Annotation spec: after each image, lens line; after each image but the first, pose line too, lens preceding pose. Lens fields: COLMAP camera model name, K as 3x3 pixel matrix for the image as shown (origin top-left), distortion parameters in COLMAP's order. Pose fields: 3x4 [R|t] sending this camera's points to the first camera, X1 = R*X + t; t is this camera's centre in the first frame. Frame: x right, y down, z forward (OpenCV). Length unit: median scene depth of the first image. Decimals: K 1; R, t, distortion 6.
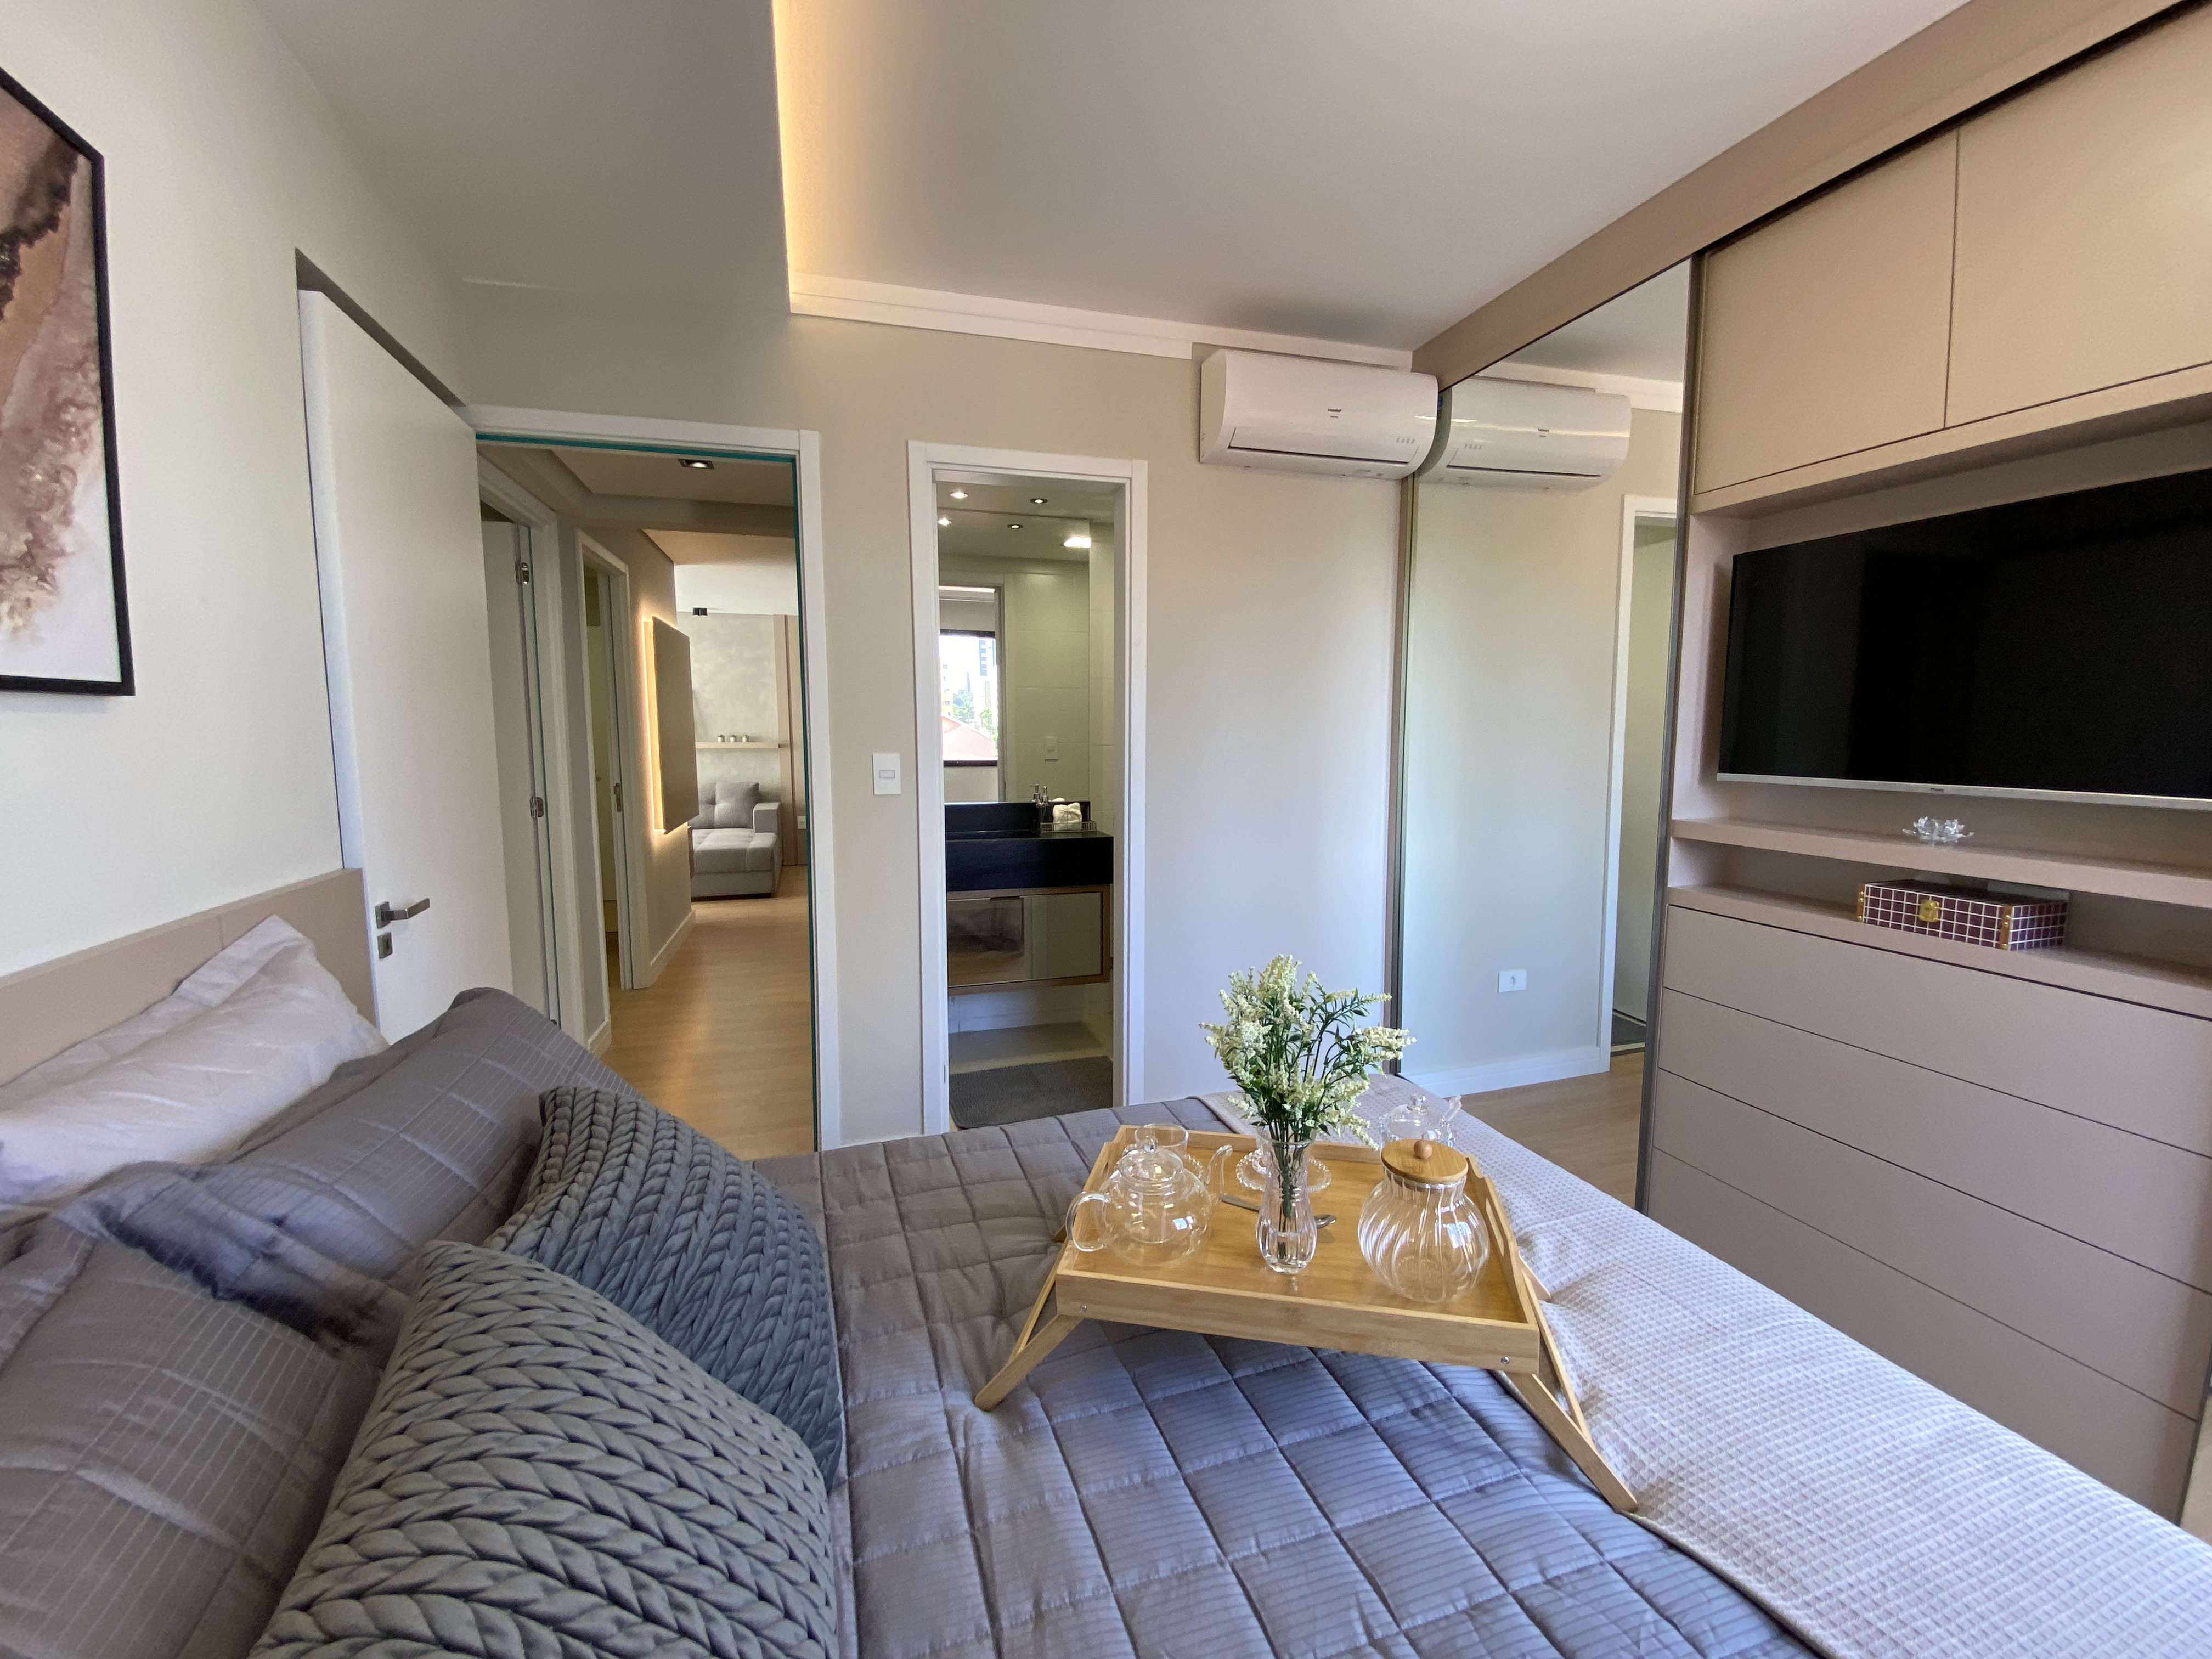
lens RADIAL K [[891.6, 0, 1106.1], [0, 891.6, 819.6], [0, 0, 1]] dist [-0.026061, -0.002627]
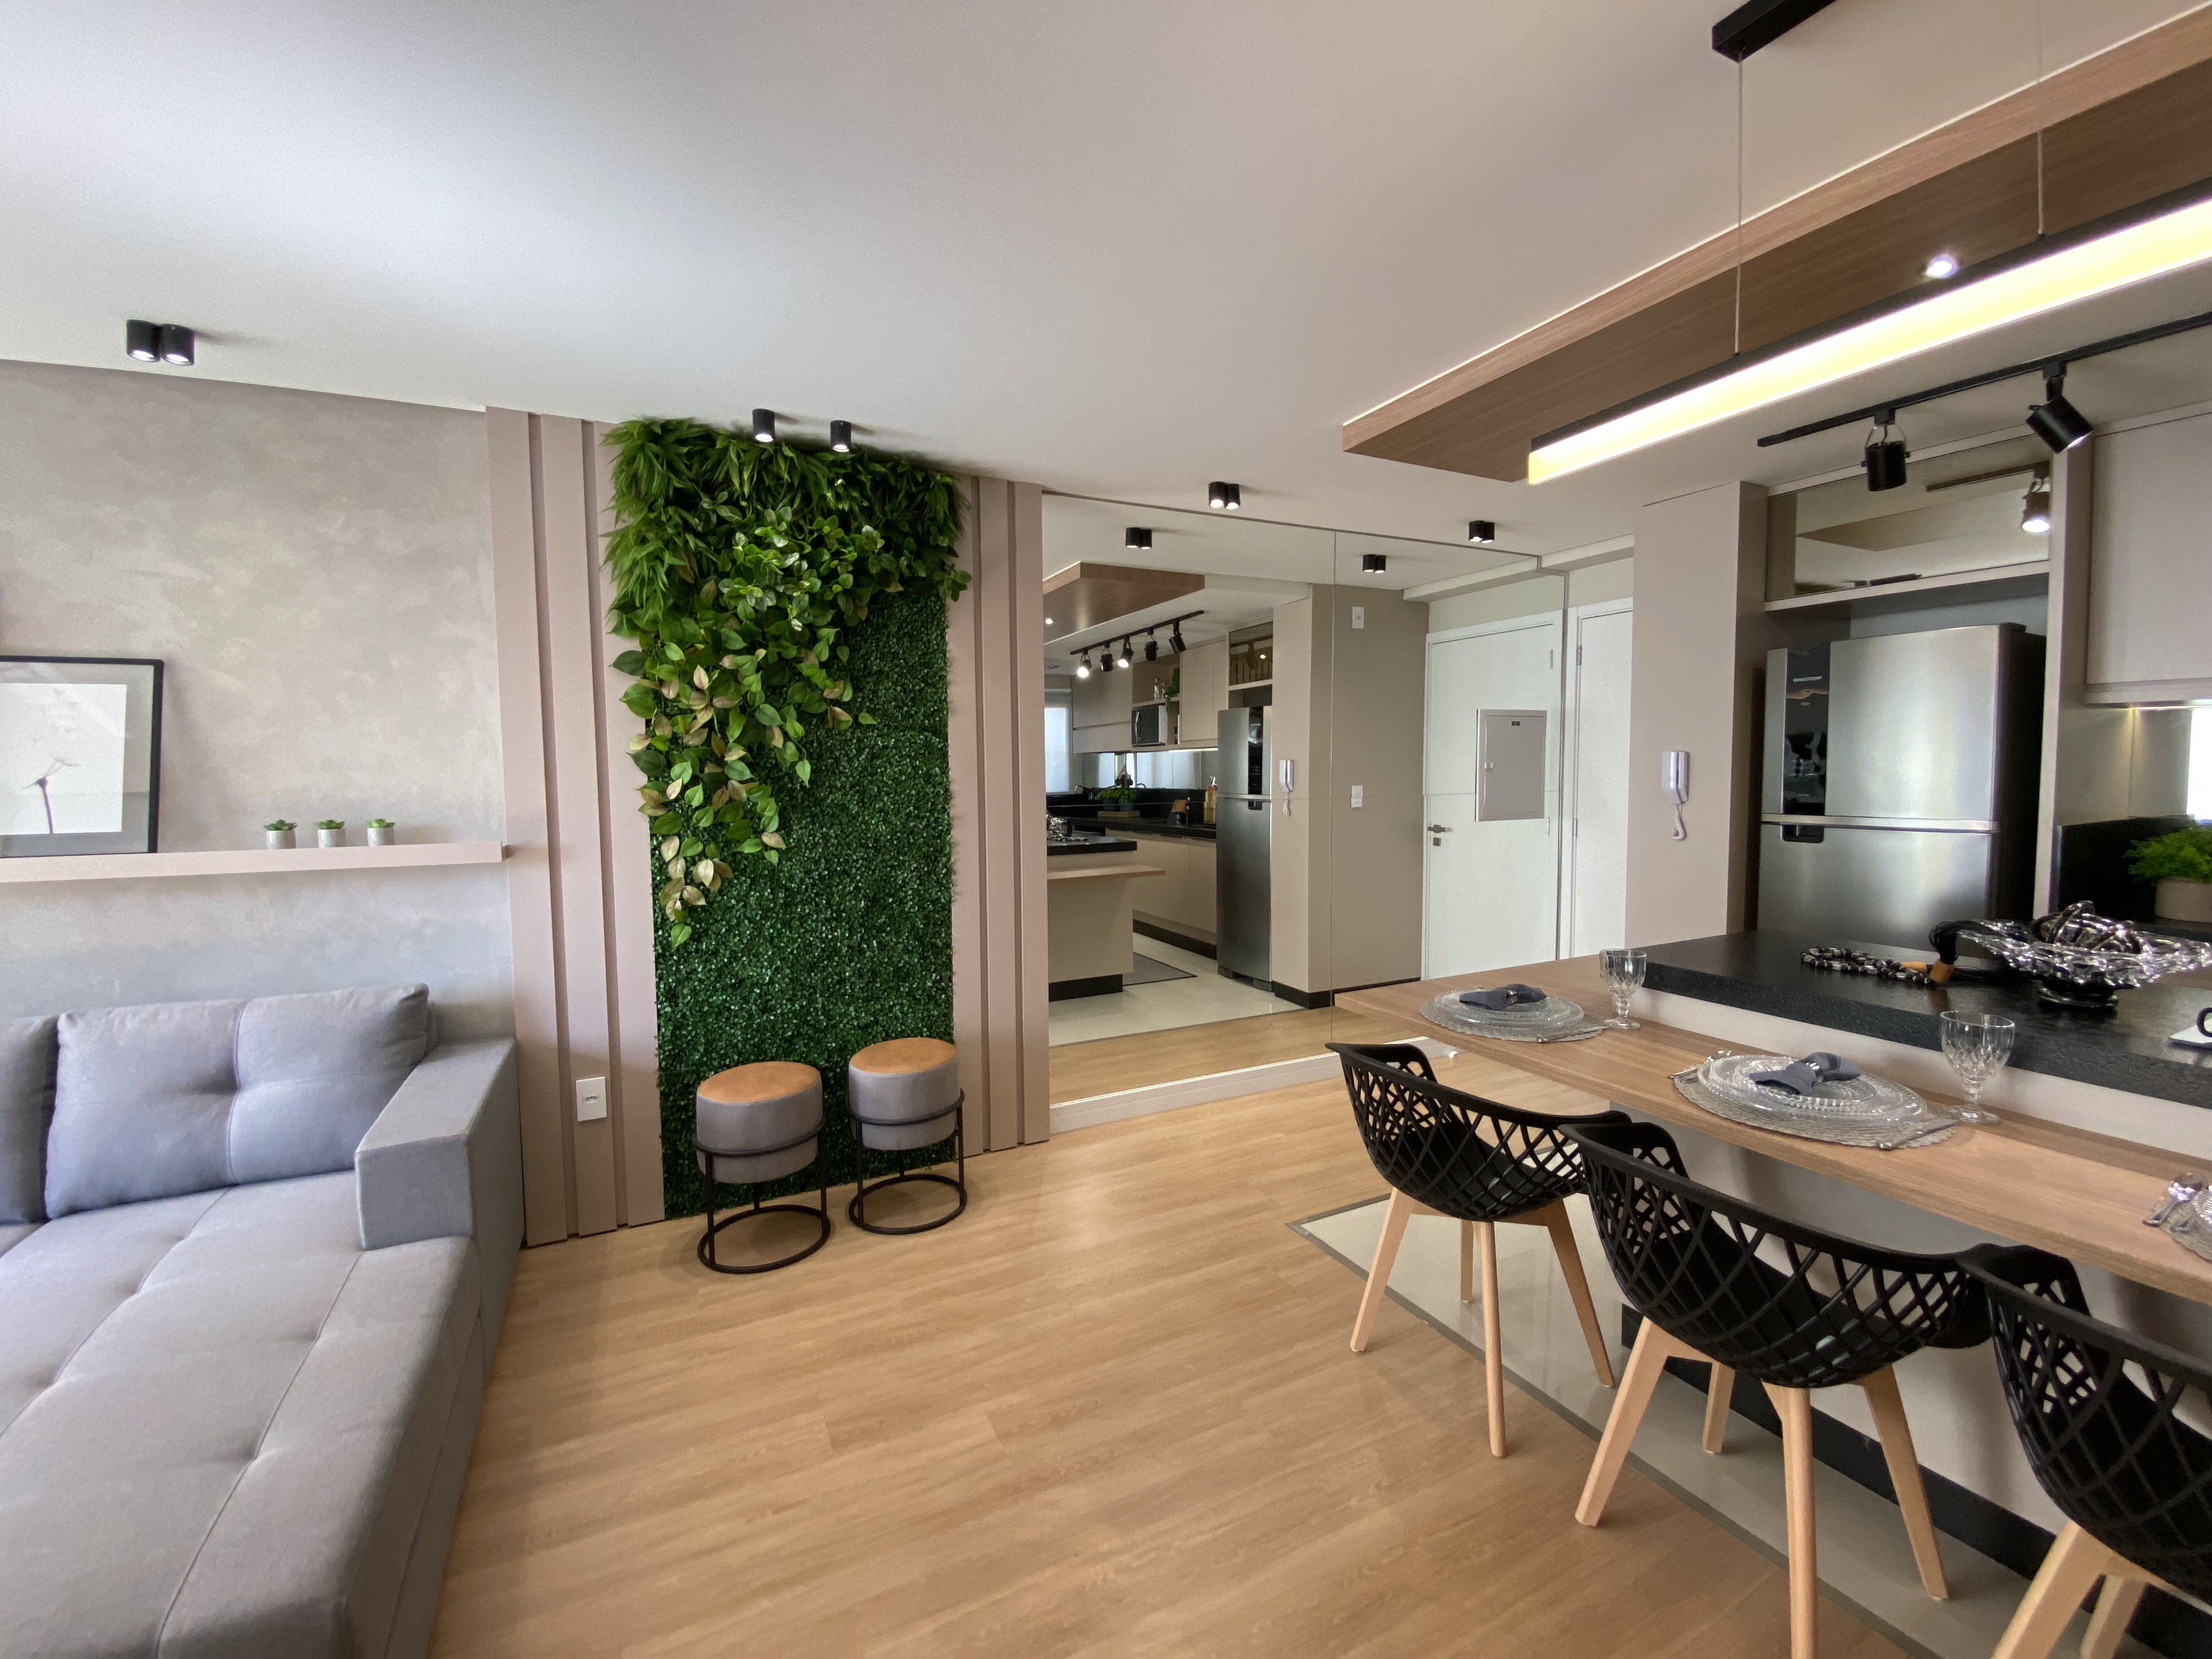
lens RADIAL K [[897.3, 0, 1108.7], [0, 897.3, 822.1], [0, 0, 1]] dist [-0.019731, -0.006637]
pose [[0.989222, -0.012377, 0.145896, -0.219169], [0.017831, 0.999188, -0.036135, -0.080417], [-0.145331, 0.038347, 0.988640, 0.692325]]
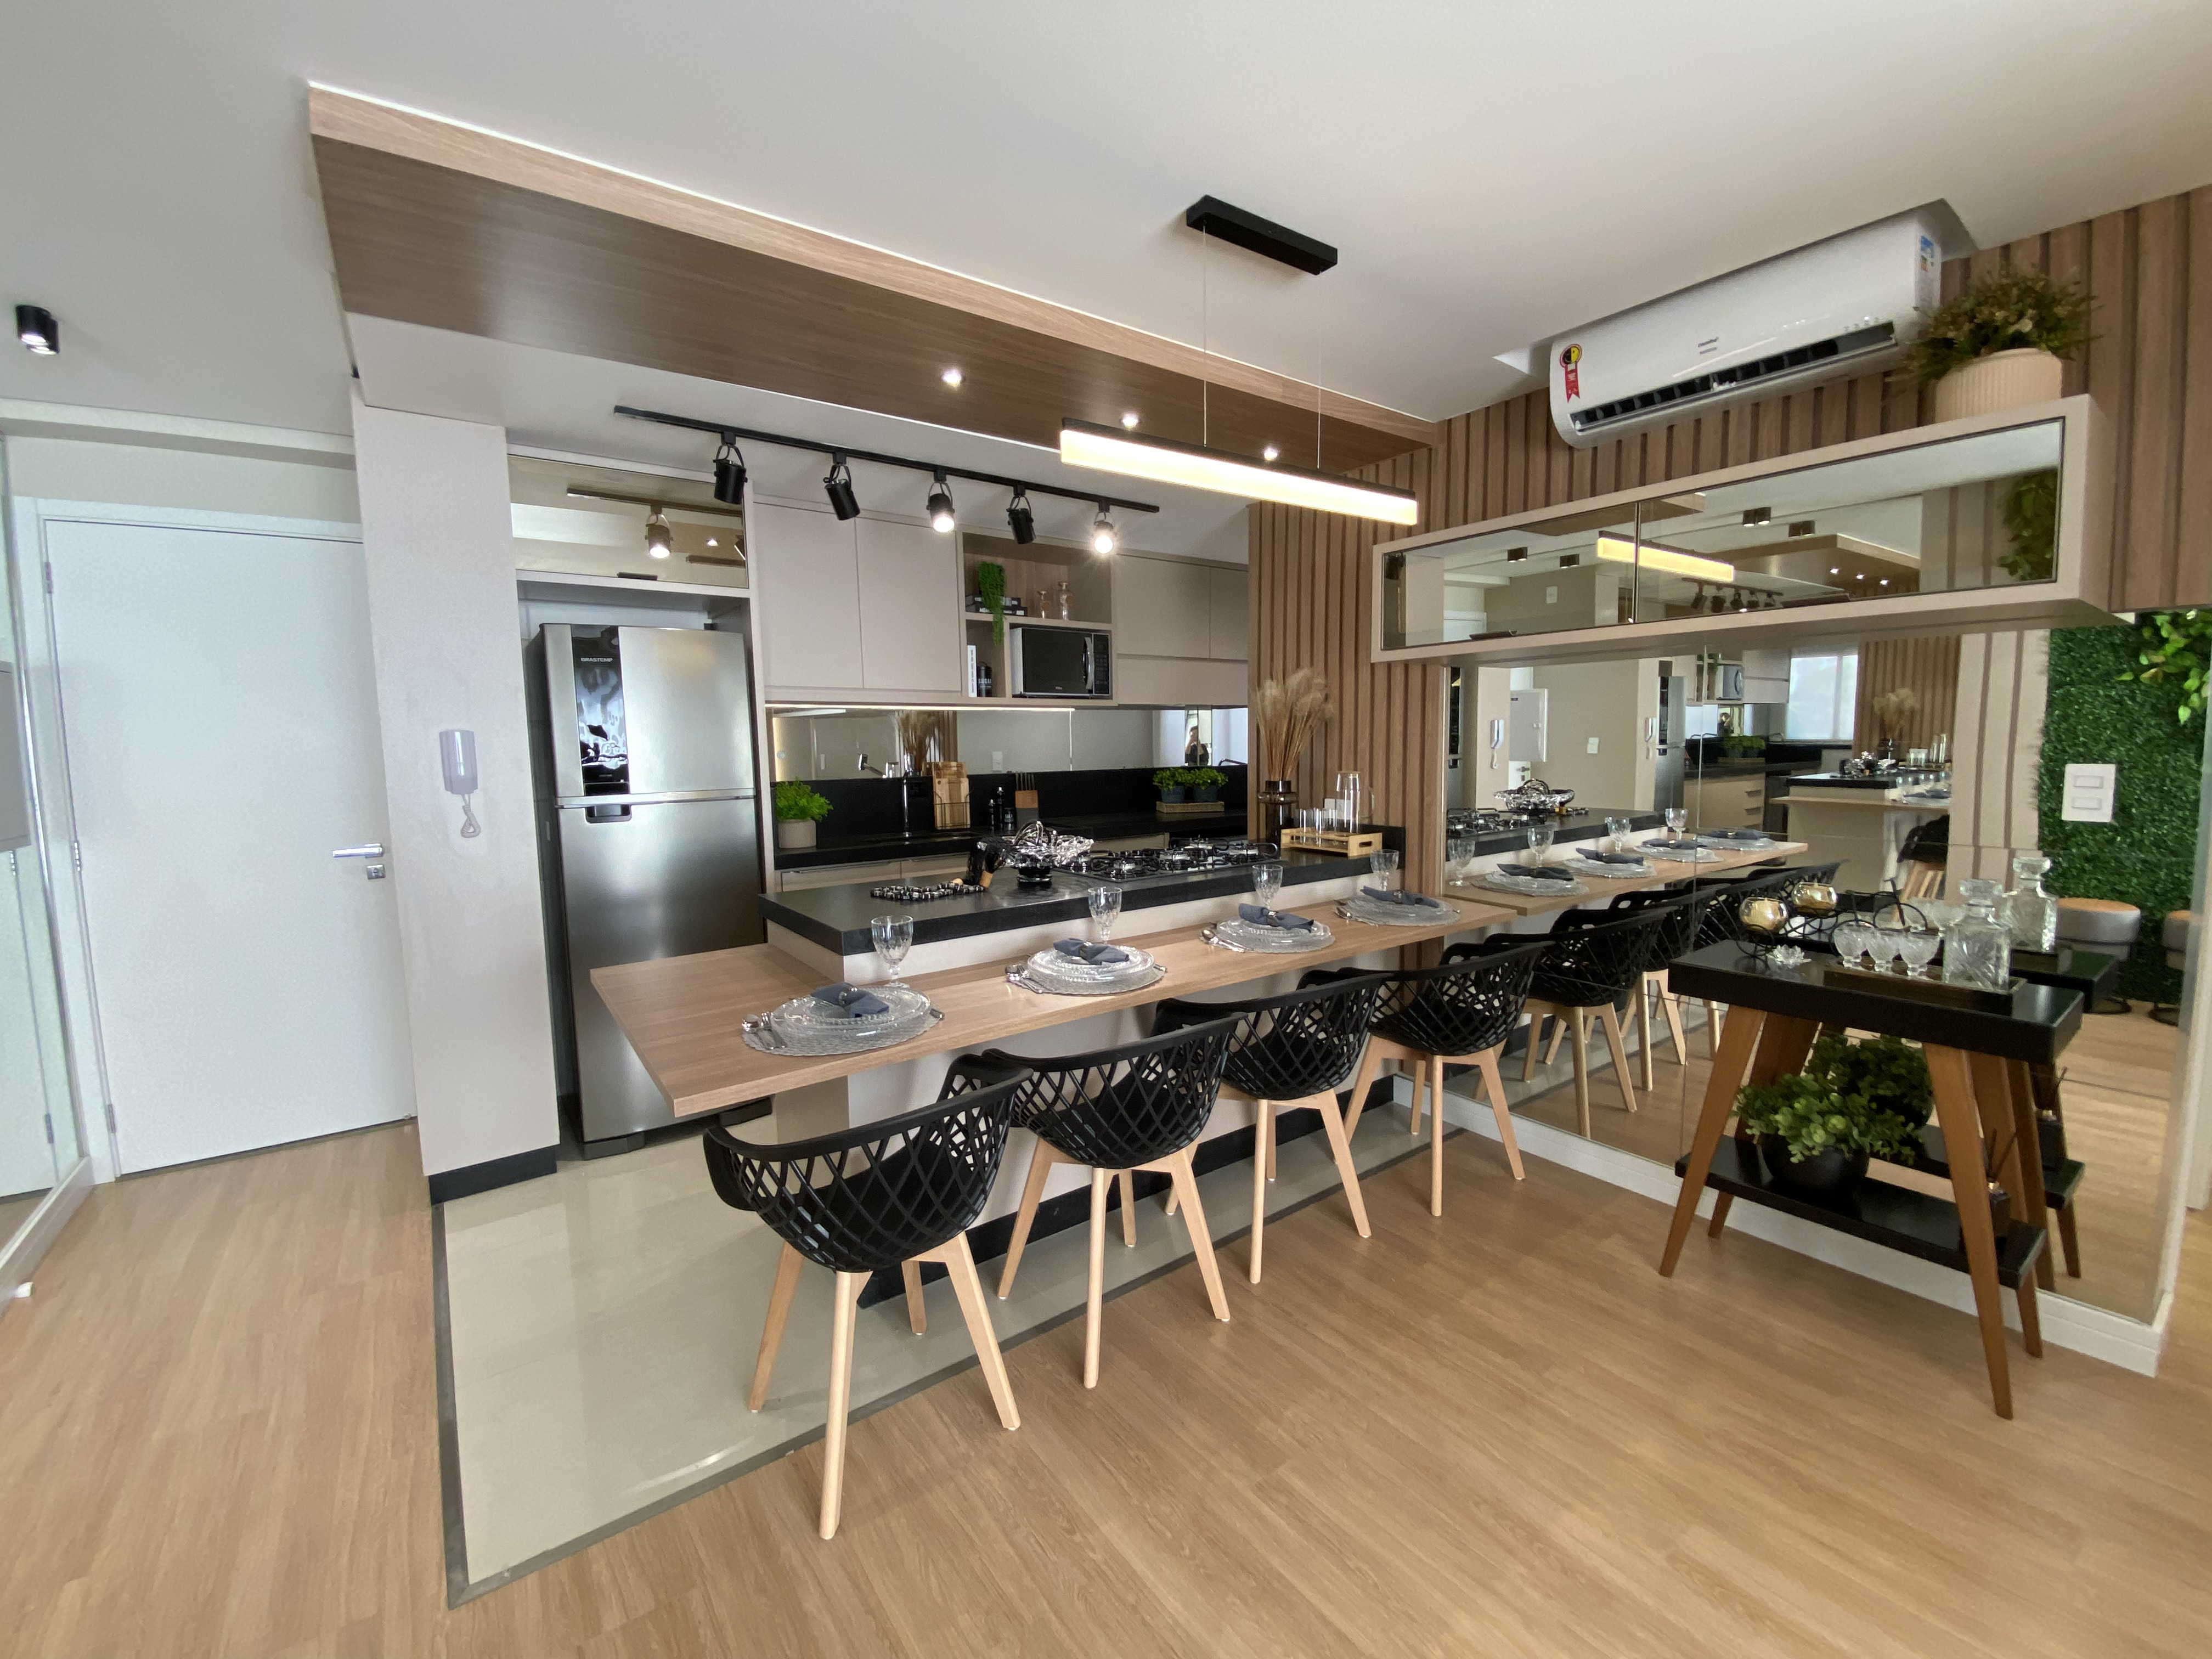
lens RADIAL K [[897.3, 0, 1091.9], [0, 897.3, 824.6], [0, 0, 1]] dist [-0.019731, -0.006637]
pose [[-0.344677, -0.074674, 0.935747, -0.293411], [0.105114, 0.987492, 0.117522, -0.100257], [-0.932818, 0.138867, -0.332516, 0.931860]]
